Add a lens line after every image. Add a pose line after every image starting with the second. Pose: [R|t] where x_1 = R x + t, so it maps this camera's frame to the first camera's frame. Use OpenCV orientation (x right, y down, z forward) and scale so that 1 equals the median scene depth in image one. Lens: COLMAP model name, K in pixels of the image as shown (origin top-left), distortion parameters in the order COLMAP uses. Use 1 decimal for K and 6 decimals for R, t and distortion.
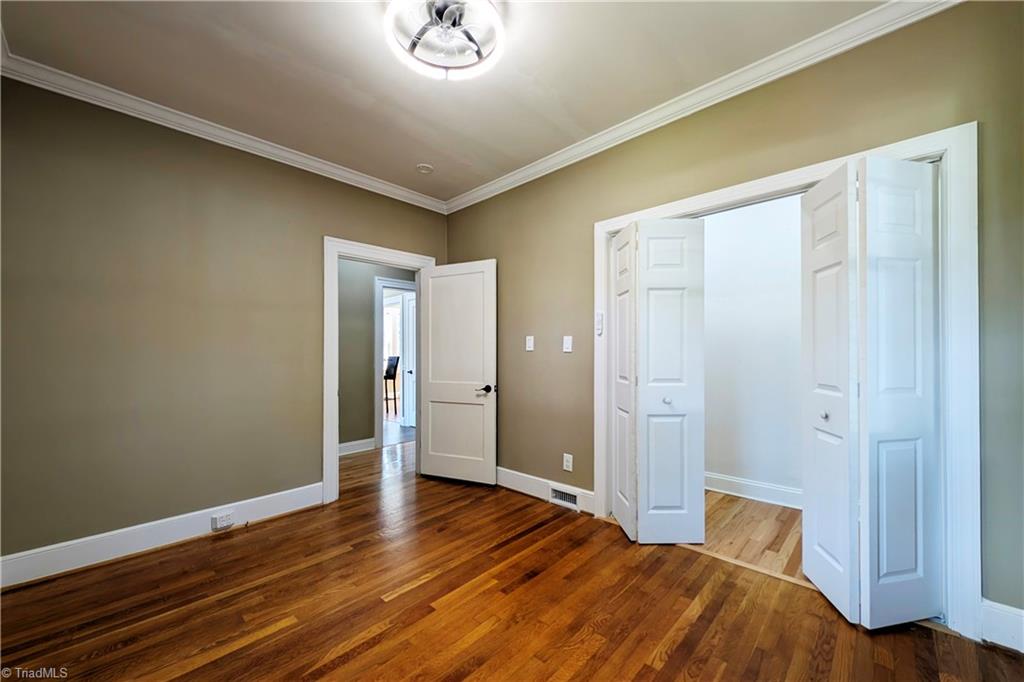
lens RADIAL K [[392.3, 0, 520.0], [0, 392.3, 346.0], [0, 0, 1]] dist [0.023414, -0.007935]
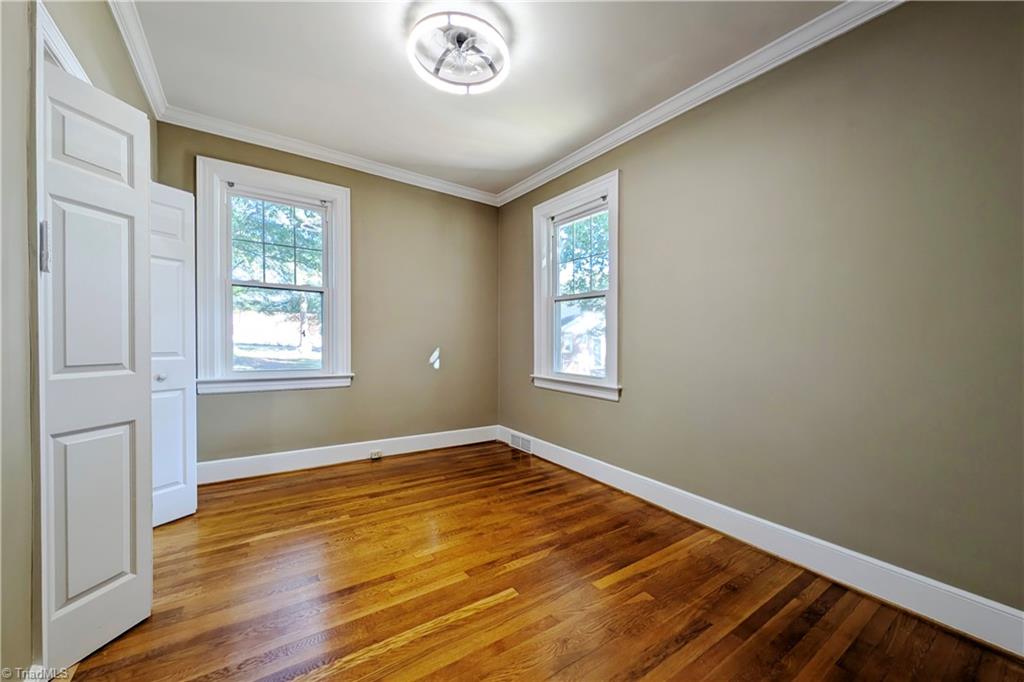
lens RADIAL K [[392.3, 0, 520.0], [0, 392.3, 346.0], [0, 0, 1]] dist [0.023414, -0.007935]
pose [[-0.977269, -0.014338, 0.211516, -0.396158], [-0.014609, 0.999893, 0.000281, 0.048296], [-0.211498, -0.002815, -0.977374, 1.388610]]
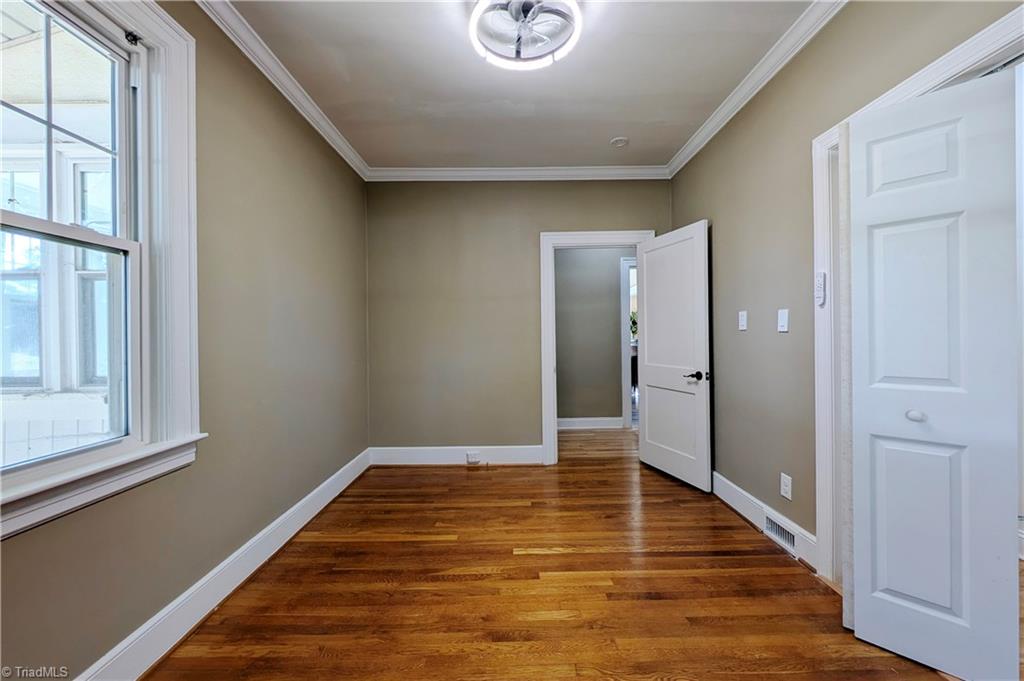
lens RADIAL K [[407.2, 0, 515.2], [0, 407.2, 330.1], [0, 0, 1]] dist [0.022759, -0.009145]
pose [[0.688686, -0.010048, -0.724990, 0.375967], [0.018379, 0.999825, 0.003602, 0.001072], [0.724827, -0.015805, 0.688750, 0.150573]]
